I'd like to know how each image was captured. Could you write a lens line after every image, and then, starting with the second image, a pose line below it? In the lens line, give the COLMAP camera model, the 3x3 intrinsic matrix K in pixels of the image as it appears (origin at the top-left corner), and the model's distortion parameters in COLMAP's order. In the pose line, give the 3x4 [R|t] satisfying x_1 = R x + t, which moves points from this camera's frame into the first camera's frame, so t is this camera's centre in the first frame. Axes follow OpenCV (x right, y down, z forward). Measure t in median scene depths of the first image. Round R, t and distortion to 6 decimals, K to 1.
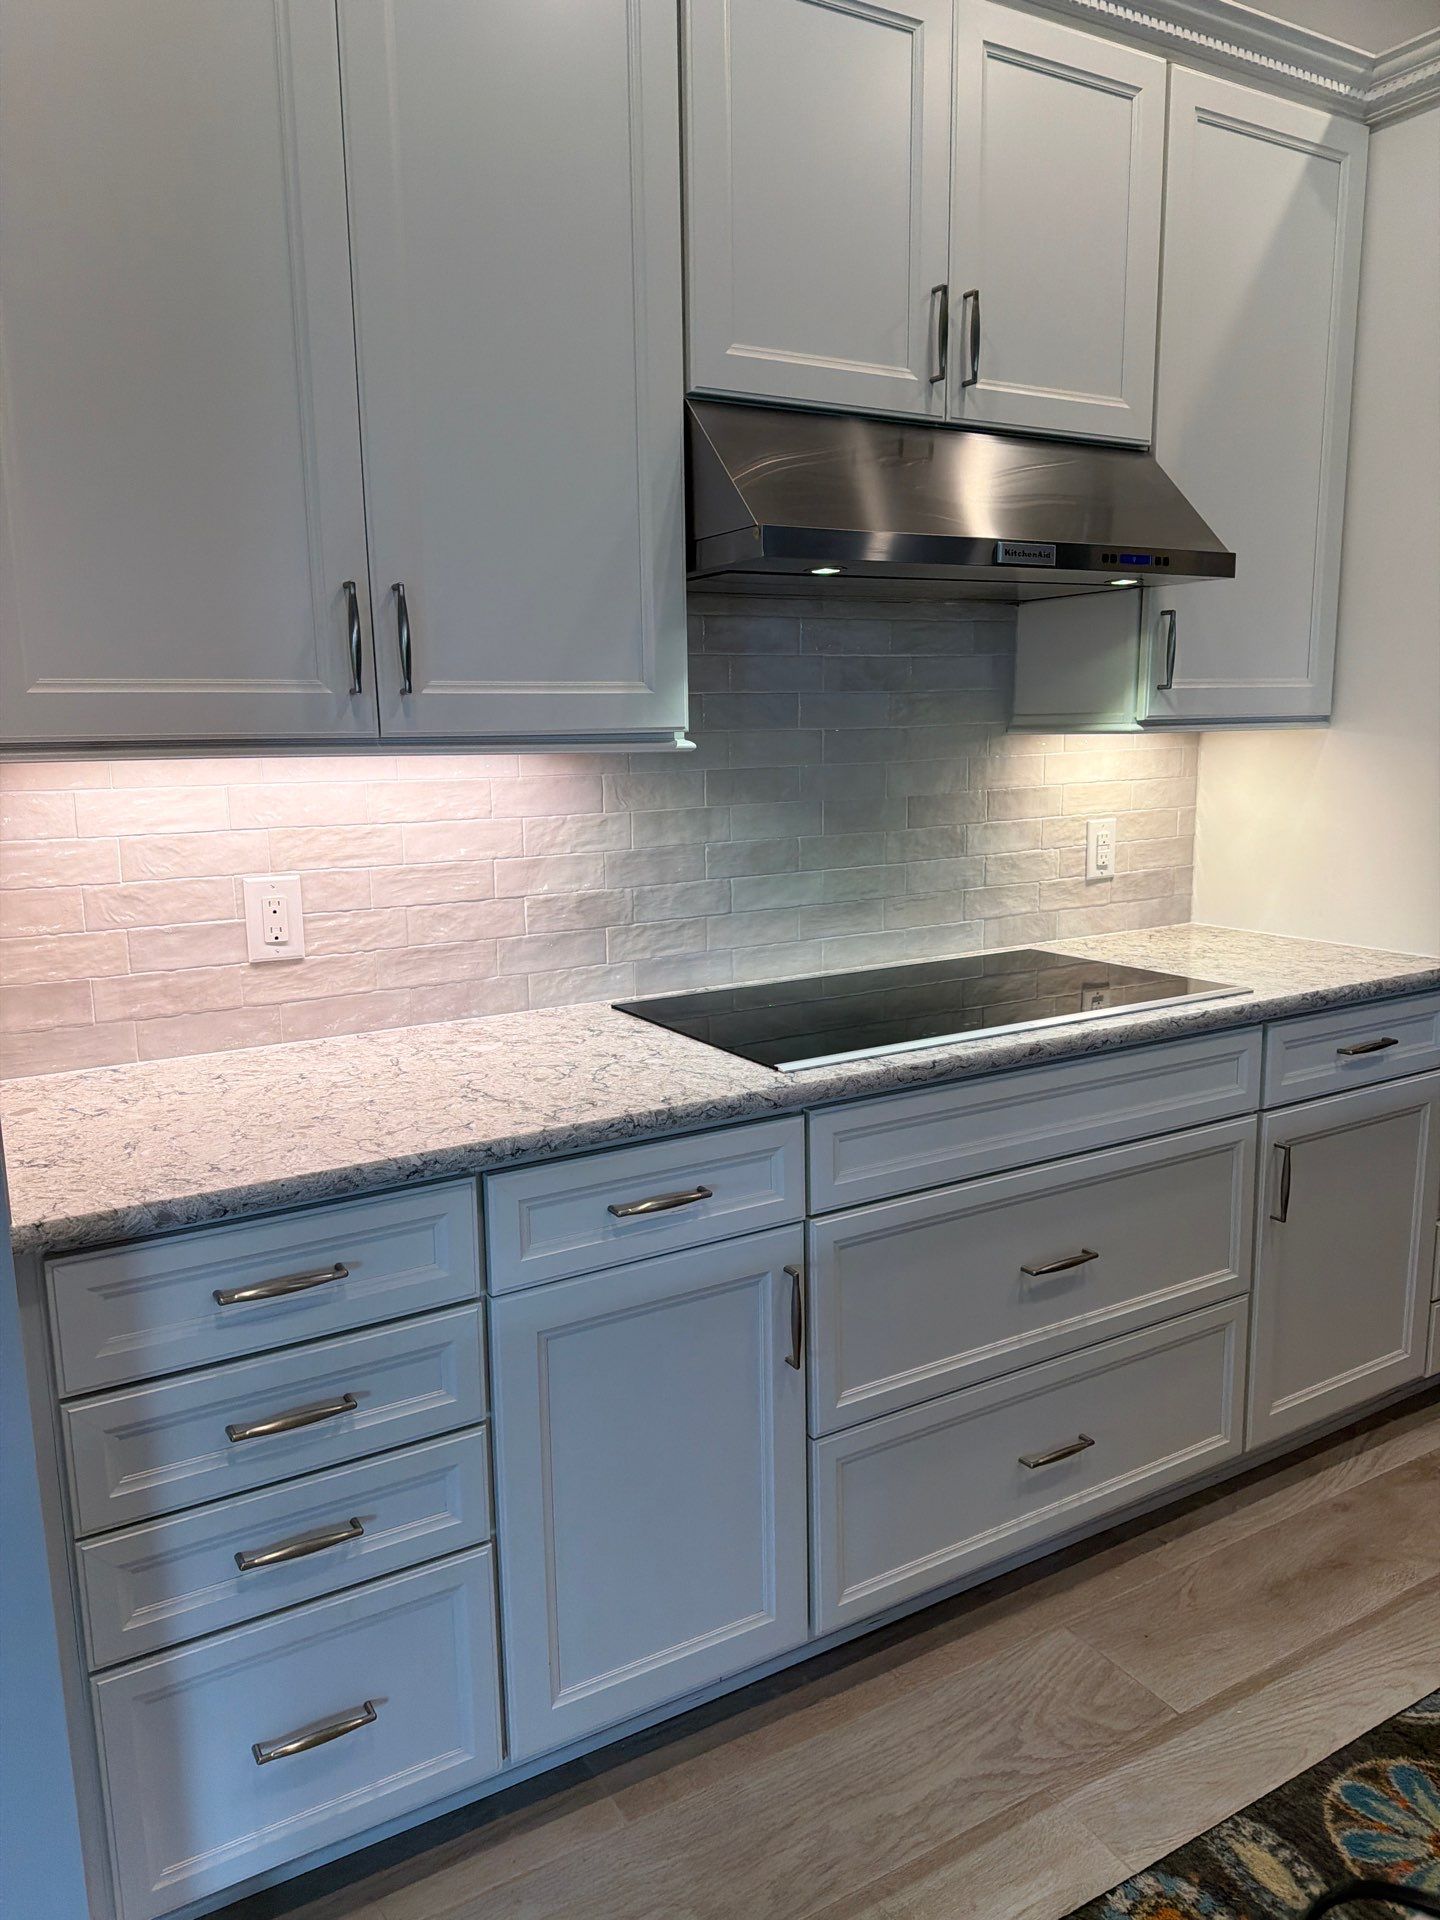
lens RADIAL K [[1370.1, 0, 720.0], [0, 1370.1, 960.0], [0, 0, 1]] dist [0.042610, -0.037539]
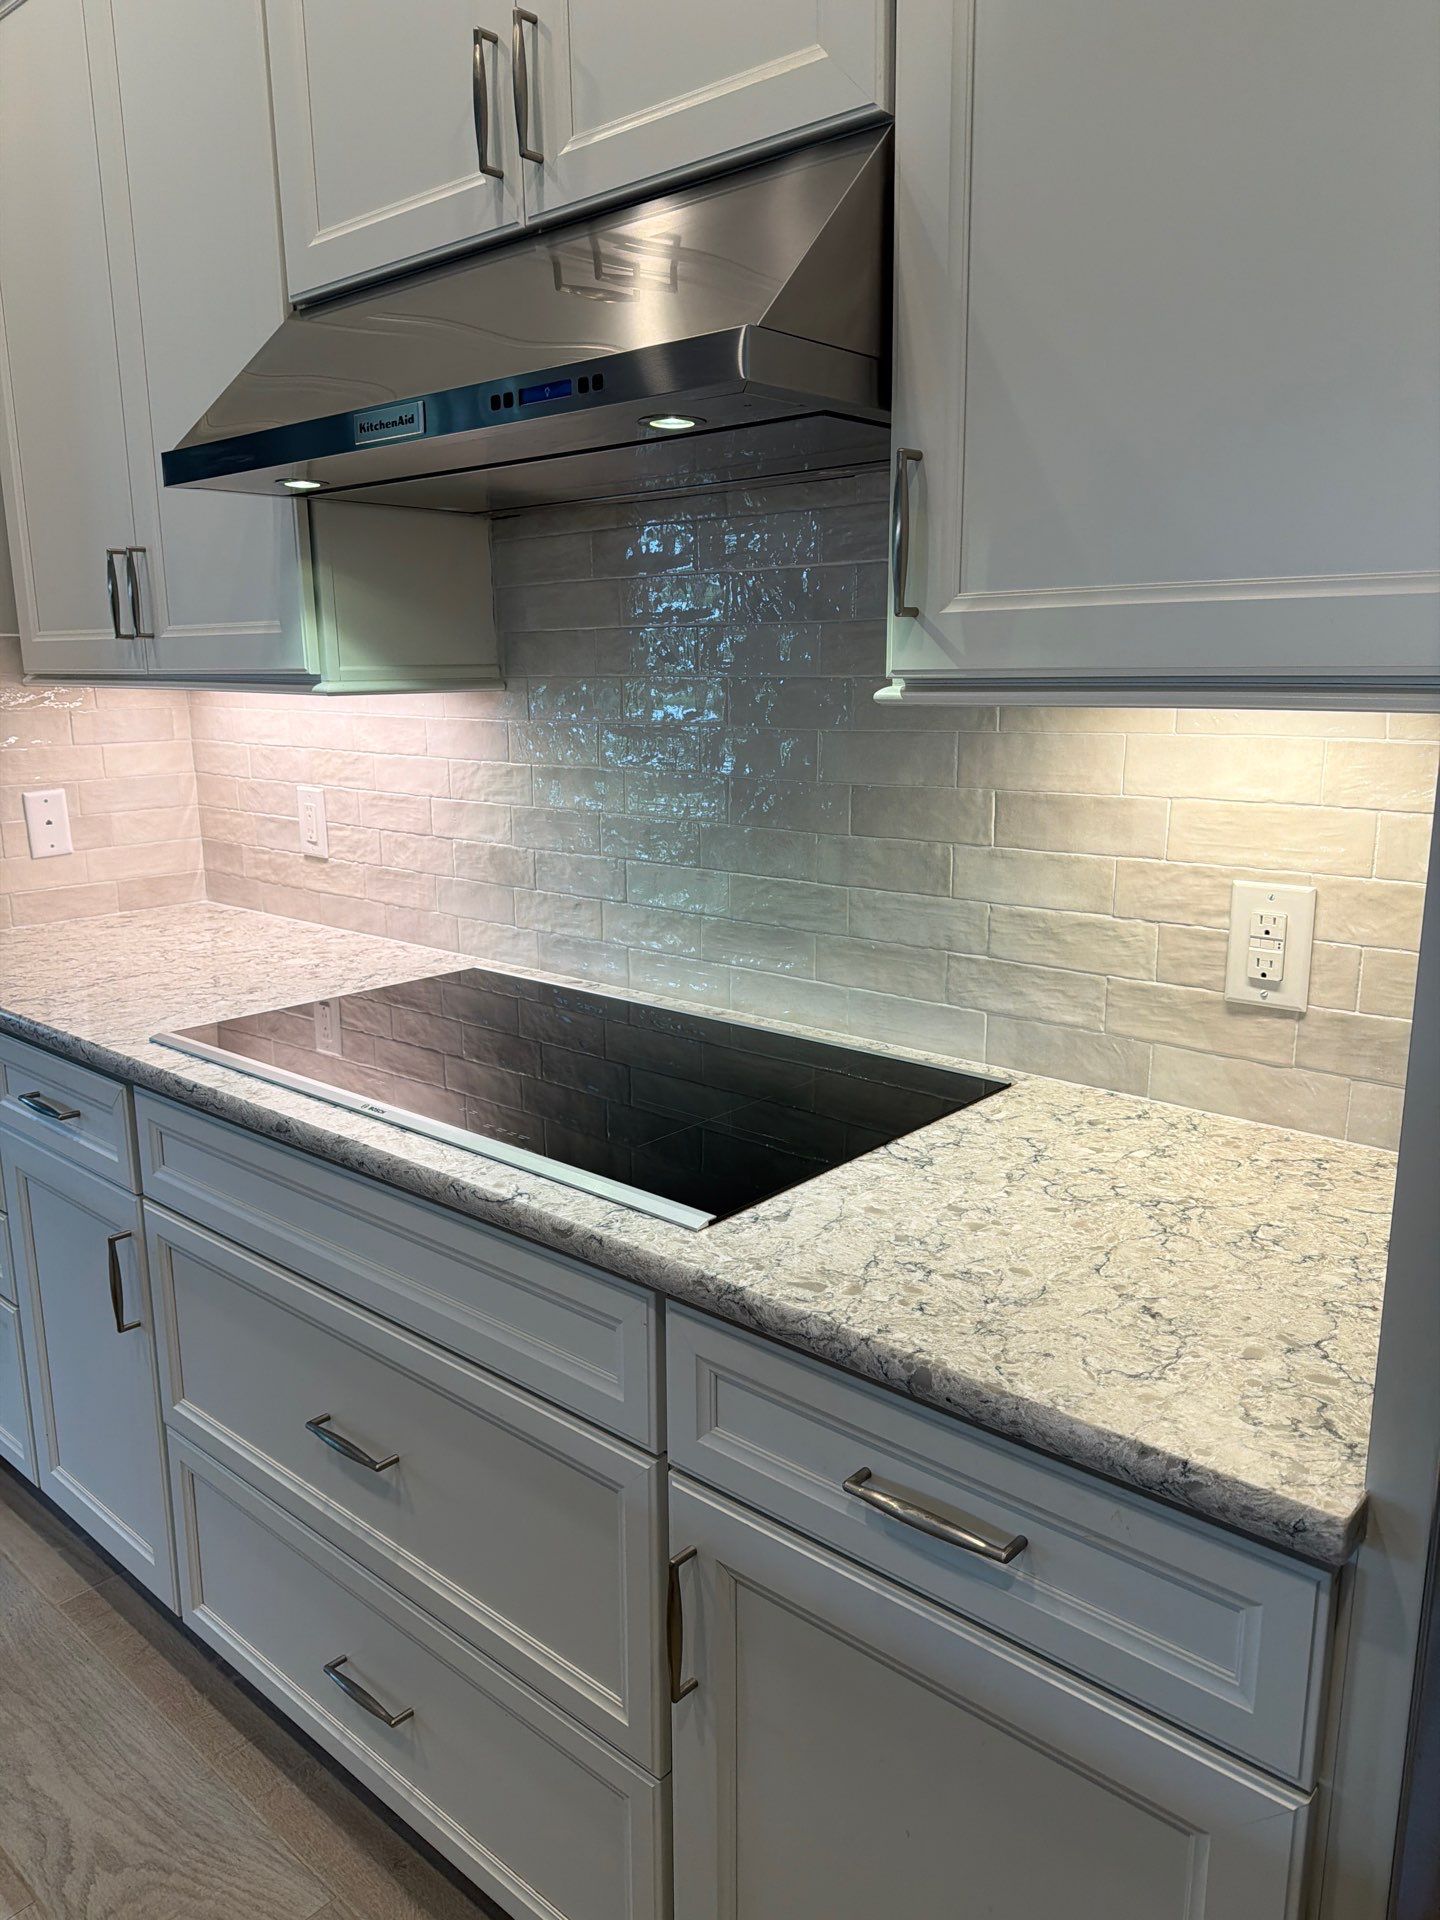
lens RADIAL K [[1370.1, 0, 720.0], [0, 1370.1, 960.0], [0, 0, 1]] dist [0.042610, -0.037539]
pose [[0.295673, 0.217558, -0.930186, 0.833699], [-0.160775, 0.971165, 0.176039, -0.162323], [0.941663, 0.097500, 0.322125, 0.845846]]
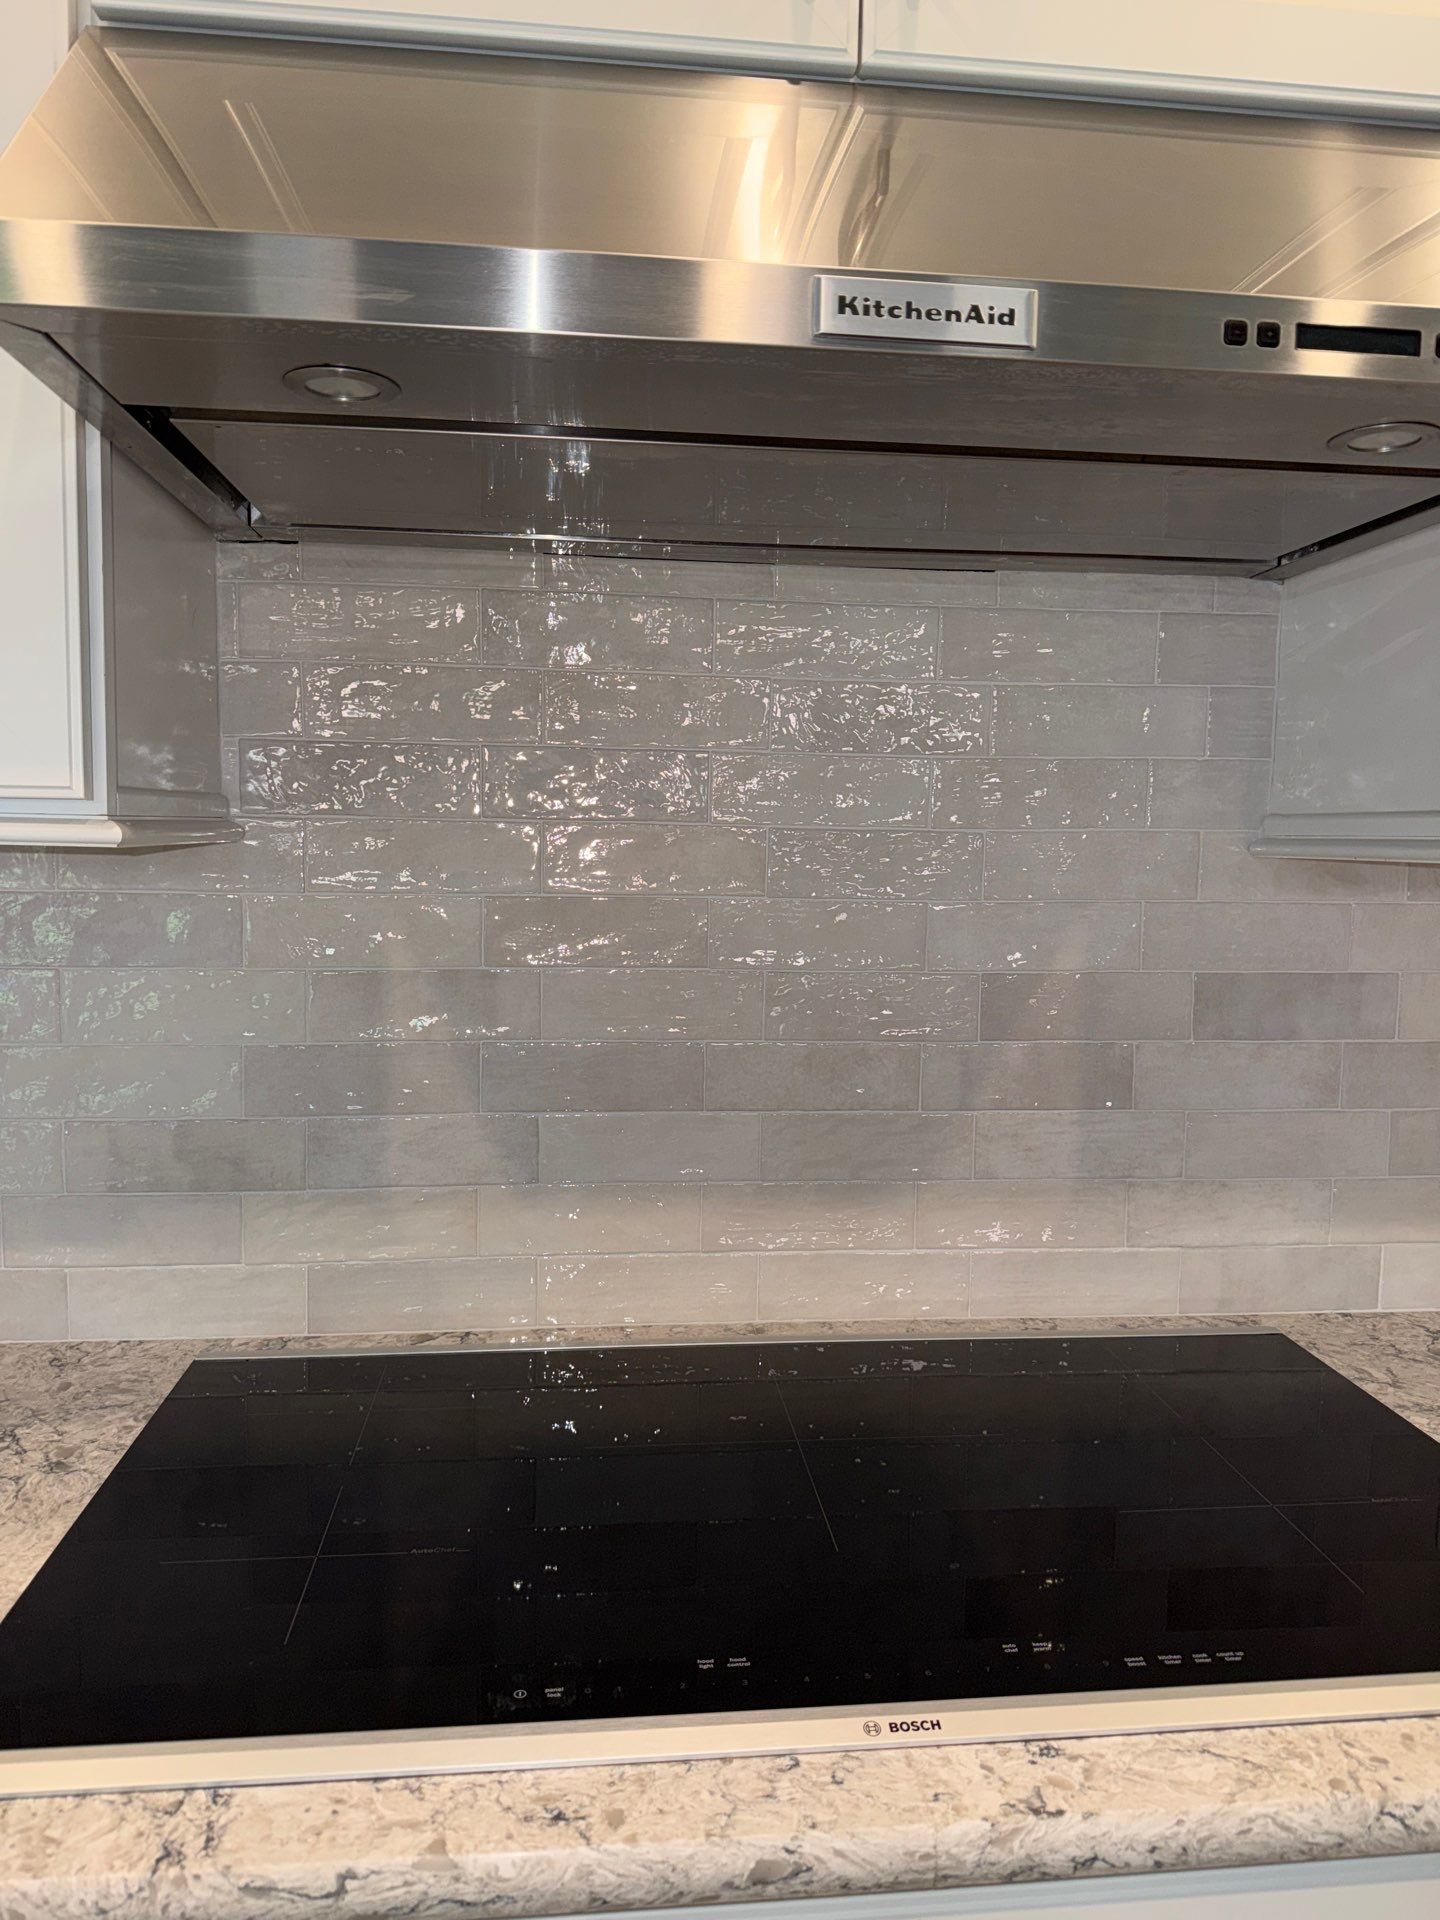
lens RADIAL K [[1370.1, 0, 720.0], [0, 1370.1, 960.0], [0, 0, 1]] dist [0.042610, -0.037539]
pose [[0.905941, 0.082476, -0.415293, 0.284763], [-0.113447, 0.992264, -0.050418, -0.102125], [0.407922, 0.092789, 0.908289, 0.600417]]
